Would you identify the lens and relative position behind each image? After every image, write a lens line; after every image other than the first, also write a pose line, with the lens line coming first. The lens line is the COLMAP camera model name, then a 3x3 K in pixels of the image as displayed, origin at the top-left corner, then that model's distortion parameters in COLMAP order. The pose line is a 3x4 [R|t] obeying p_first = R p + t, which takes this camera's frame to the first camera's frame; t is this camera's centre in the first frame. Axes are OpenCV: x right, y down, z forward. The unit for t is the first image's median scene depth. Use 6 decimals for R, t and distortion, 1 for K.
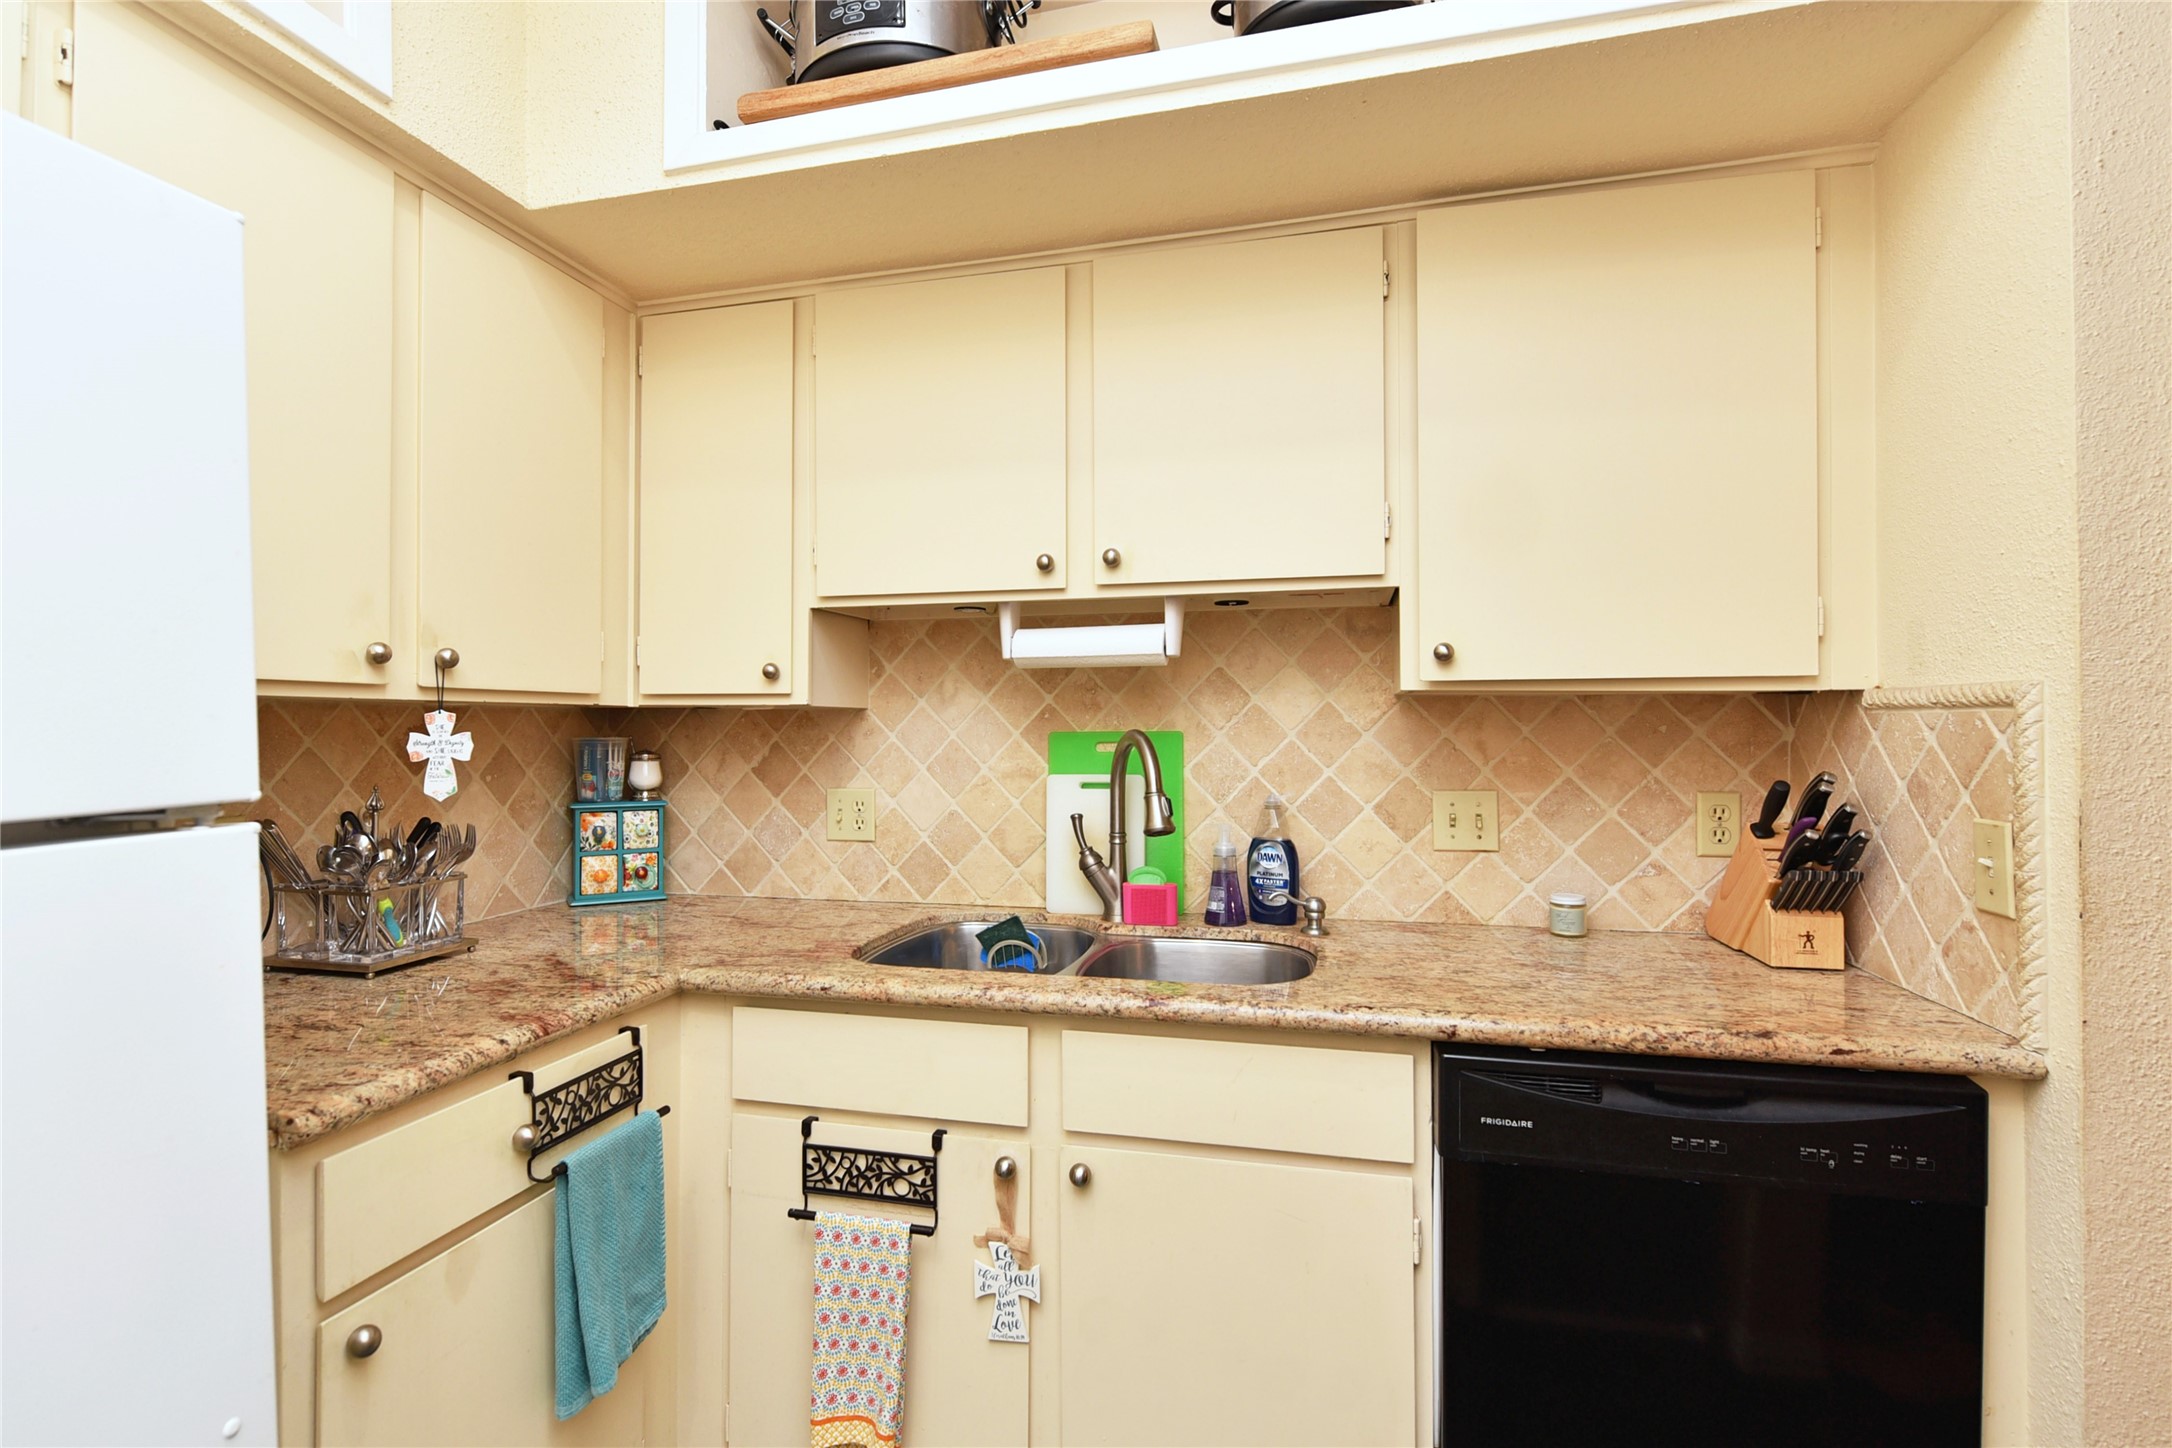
lens RADIAL K [[1005.4, 0, 1084.3], [0, 1005.4, 715.6], [0, 0, 1]] dist [-0.001503, -0.000498]
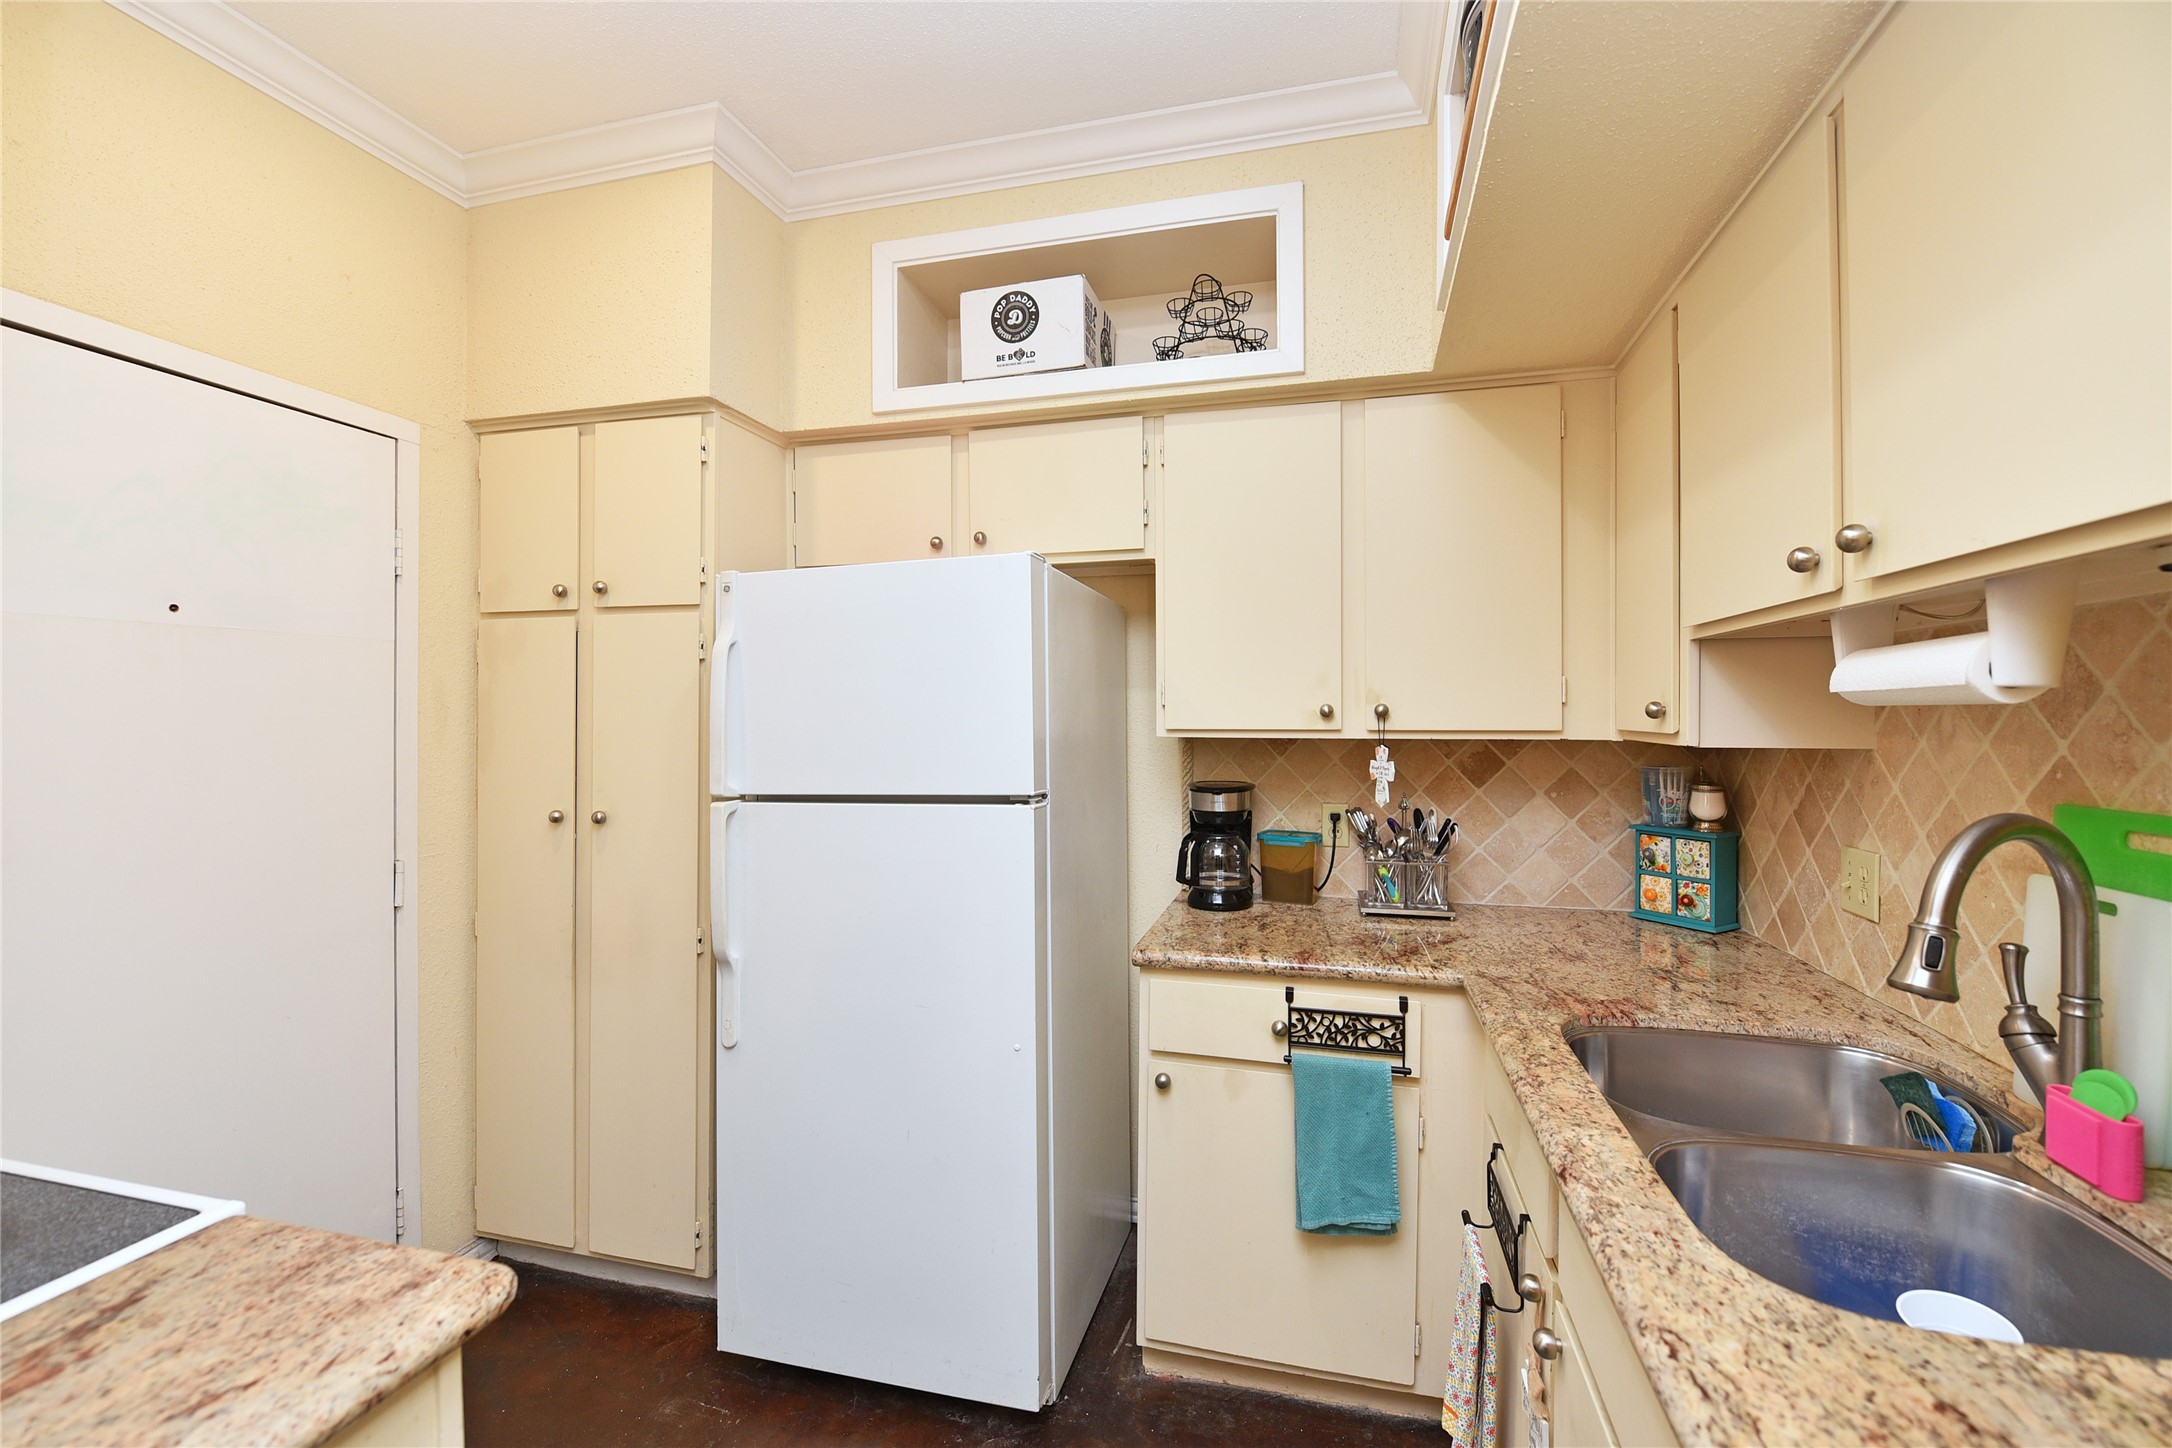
lens RADIAL K [[871.0, 0, 1098.0], [0, 871.0, 721.8], [0, 0, 1]] dist [-0.002349, -0.001555]
pose [[0.020387, 0.007926, -0.999761, 0.456409], [0.006296, 0.999948, 0.008056, -0.038742], [0.999772, -0.006459, 0.020337, 0.408189]]
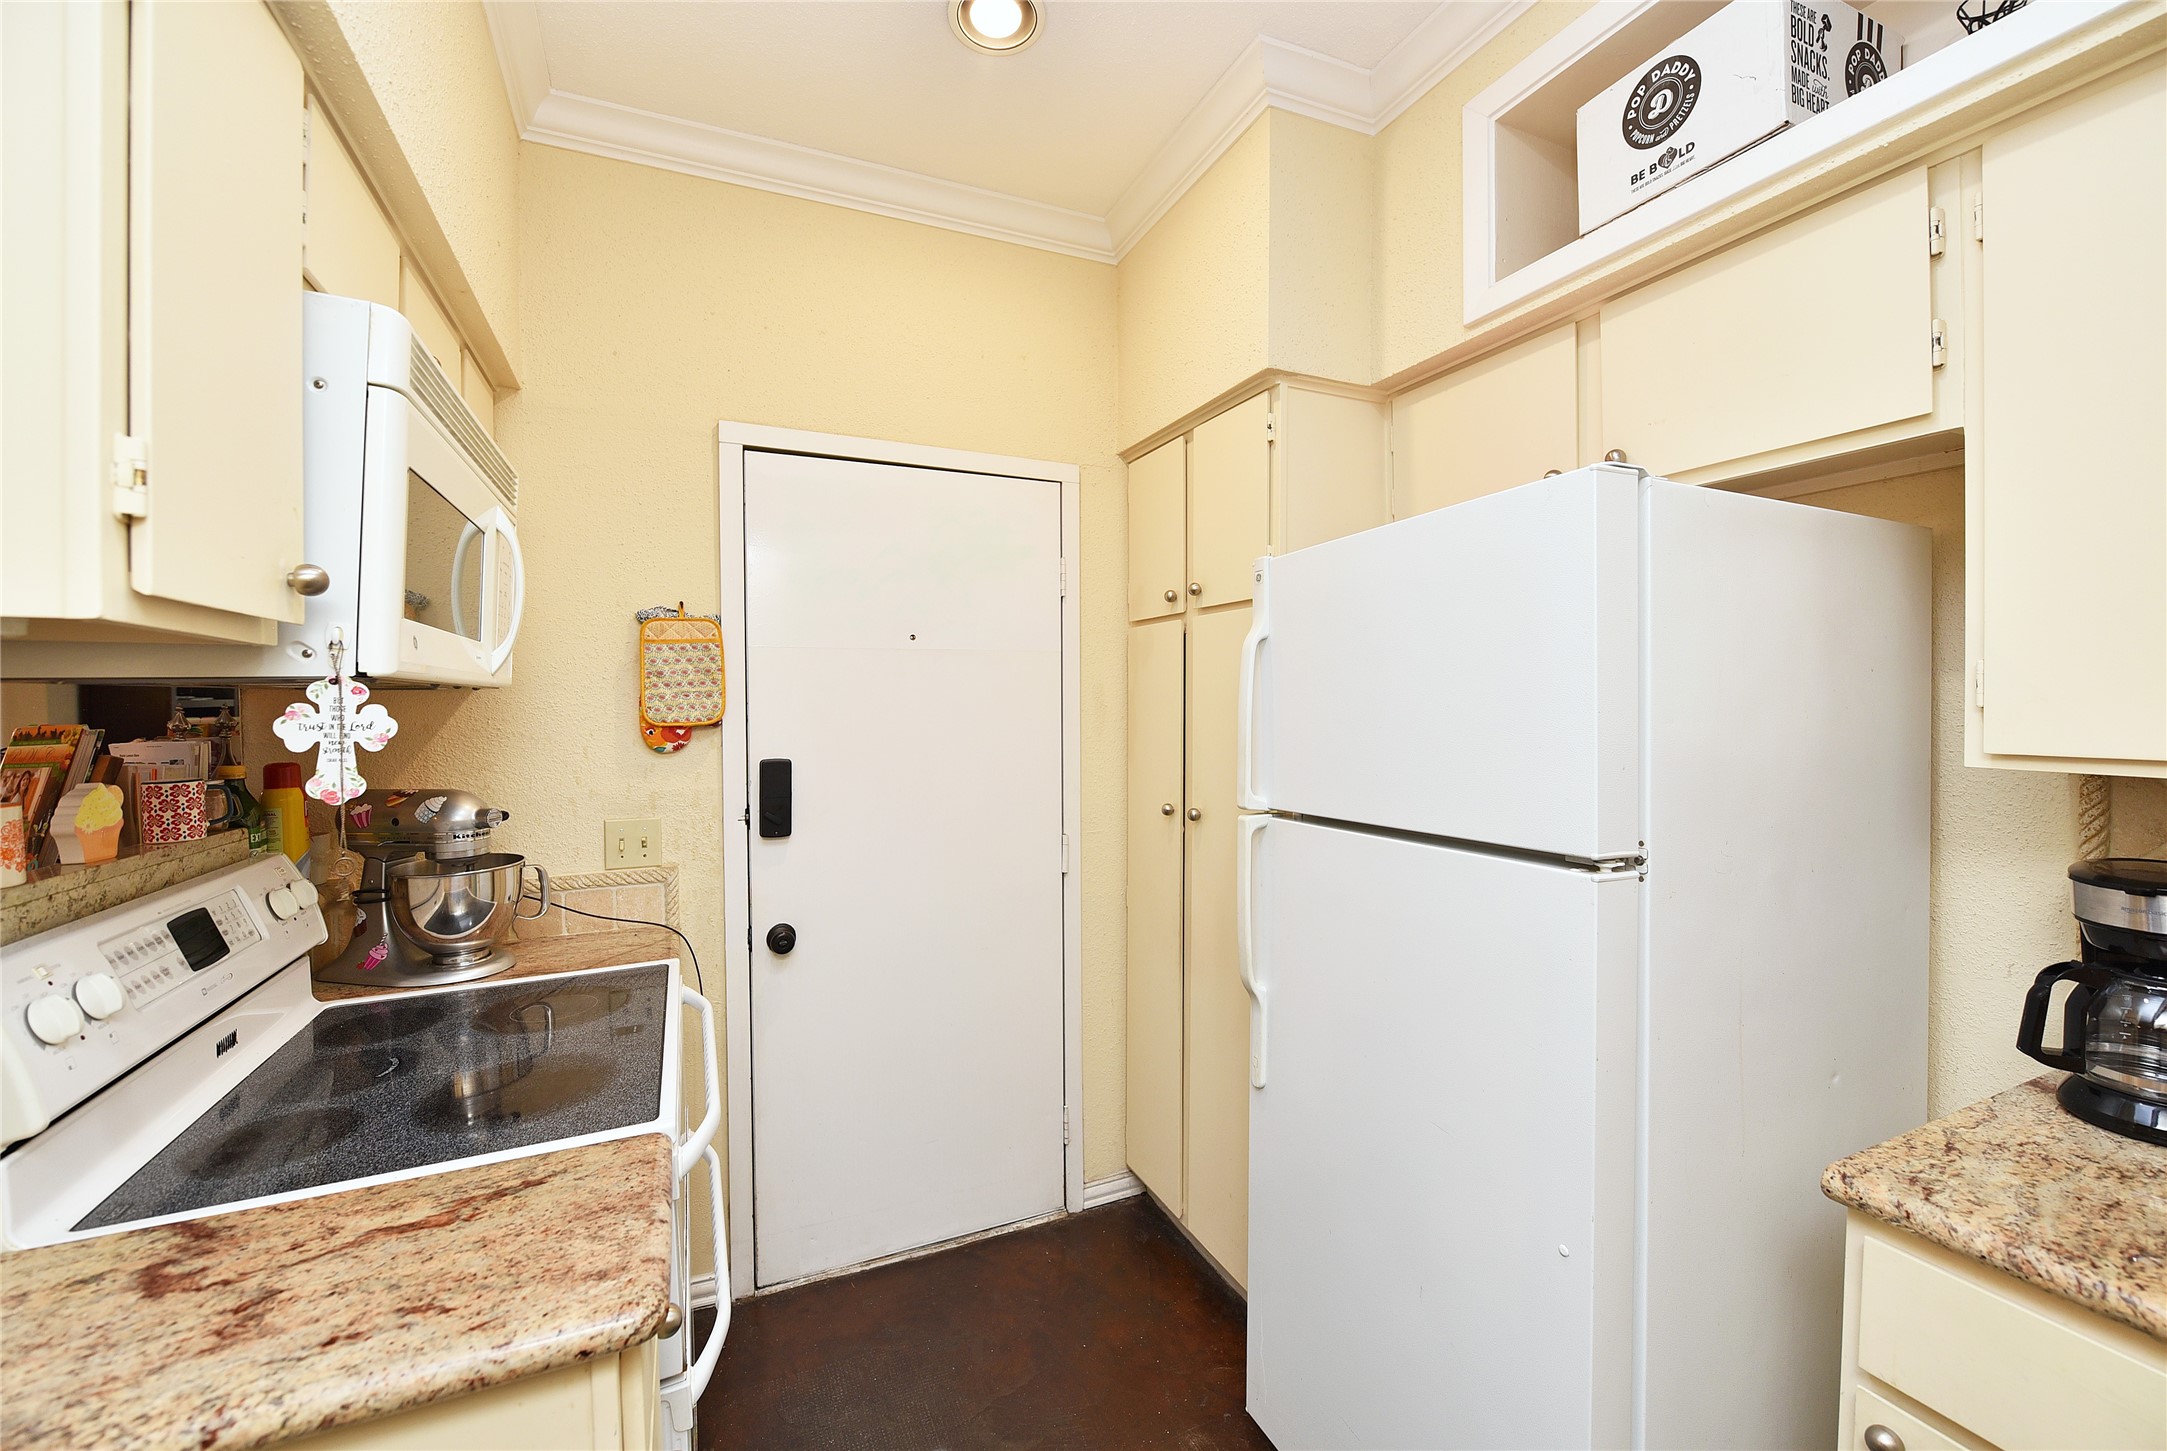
lens RADIAL K [[869.0, 0, 1083.5], [0, 869.0, 718.2], [0, 0, 1]] dist [-0.002349, -0.001555]
pose [[-0.761785, 0.016769, -0.647613, 0.210268], [0.008387, 0.999836, 0.016023, -0.054861], [0.647776, 0.006775, -0.761801, 0.543448]]
